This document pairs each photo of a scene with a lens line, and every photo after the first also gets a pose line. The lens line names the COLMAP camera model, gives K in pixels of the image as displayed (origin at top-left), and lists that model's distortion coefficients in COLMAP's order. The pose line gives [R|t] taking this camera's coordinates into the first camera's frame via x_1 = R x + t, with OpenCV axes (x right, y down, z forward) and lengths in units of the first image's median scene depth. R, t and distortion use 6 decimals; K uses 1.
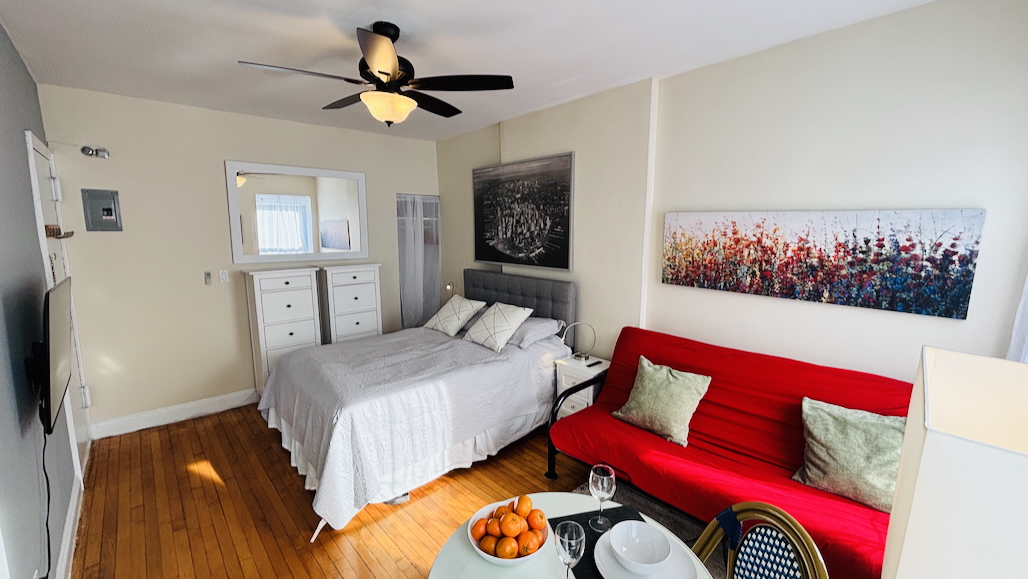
lens RADIAL K [[414.6, 0, 512.5], [0, 414.6, 293.3], [0, 0, 1]] dist [-0.002689, -0.001335]
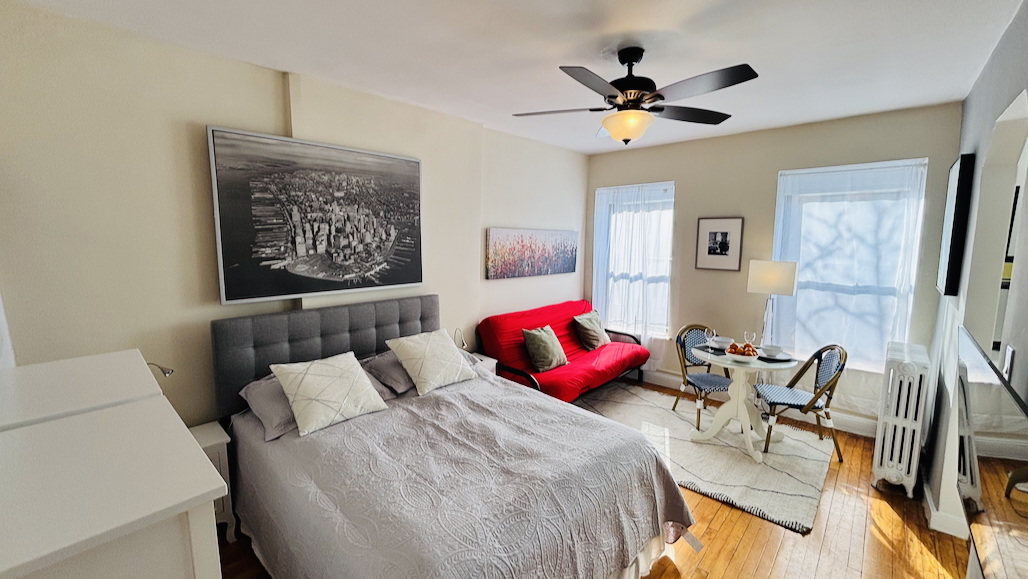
lens RADIAL K [[414.6, 0, 512.9], [0, 414.6, 286.4], [0, 0, 1]] dist [-0.002689, -0.001335]
pose [[-0.100232, -0.119851, 0.987719, -0.825489], [0.152197, 0.979189, 0.134260, -0.146215], [-0.983255, 0.163785, -0.079905, 0.884776]]
